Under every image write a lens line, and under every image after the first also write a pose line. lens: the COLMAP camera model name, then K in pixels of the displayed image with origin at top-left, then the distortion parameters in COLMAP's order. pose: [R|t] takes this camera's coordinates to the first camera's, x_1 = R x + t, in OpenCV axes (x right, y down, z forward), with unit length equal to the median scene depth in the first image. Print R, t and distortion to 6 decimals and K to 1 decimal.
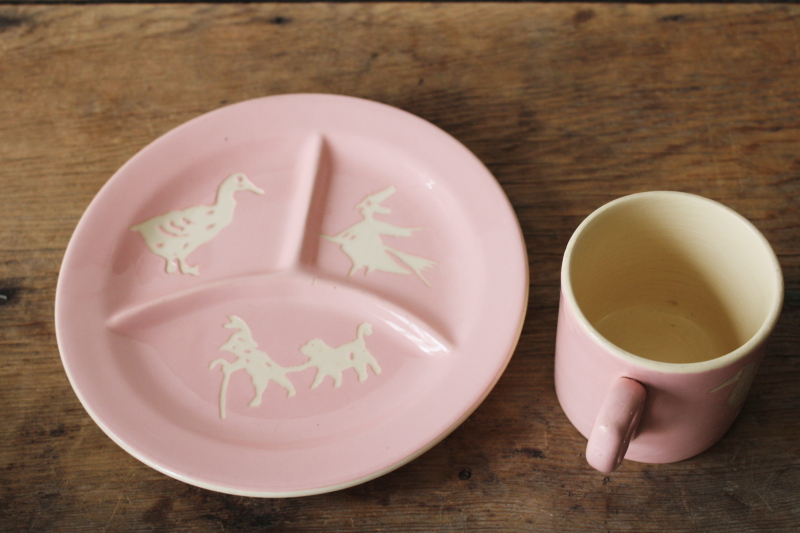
lens RADIAL K [[1231.2, 0, 398.4], [0, 1231.2, 265.1], [0, 0, 1]] dist [-0.013345, 0.000000]
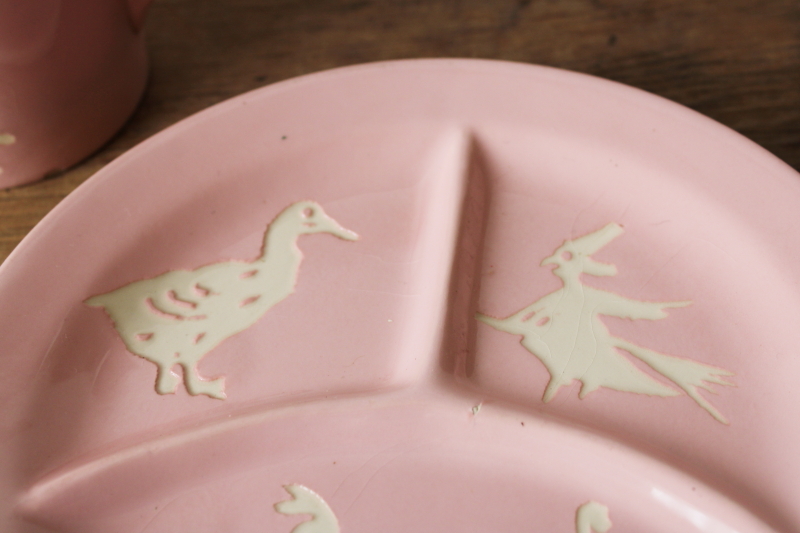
lens RADIAL K [[1231.2, 0, 404.4], [0, 1231.2, 260.9], [0, 0, 1]] dist [-0.013345, 0.000000]
pose [[0.999547, -0.013380, -0.026958, -0.066505], [0.010537, 0.994628, -0.102977, 0.006637], [0.028191, 0.102646, 0.994318, 0.487164]]
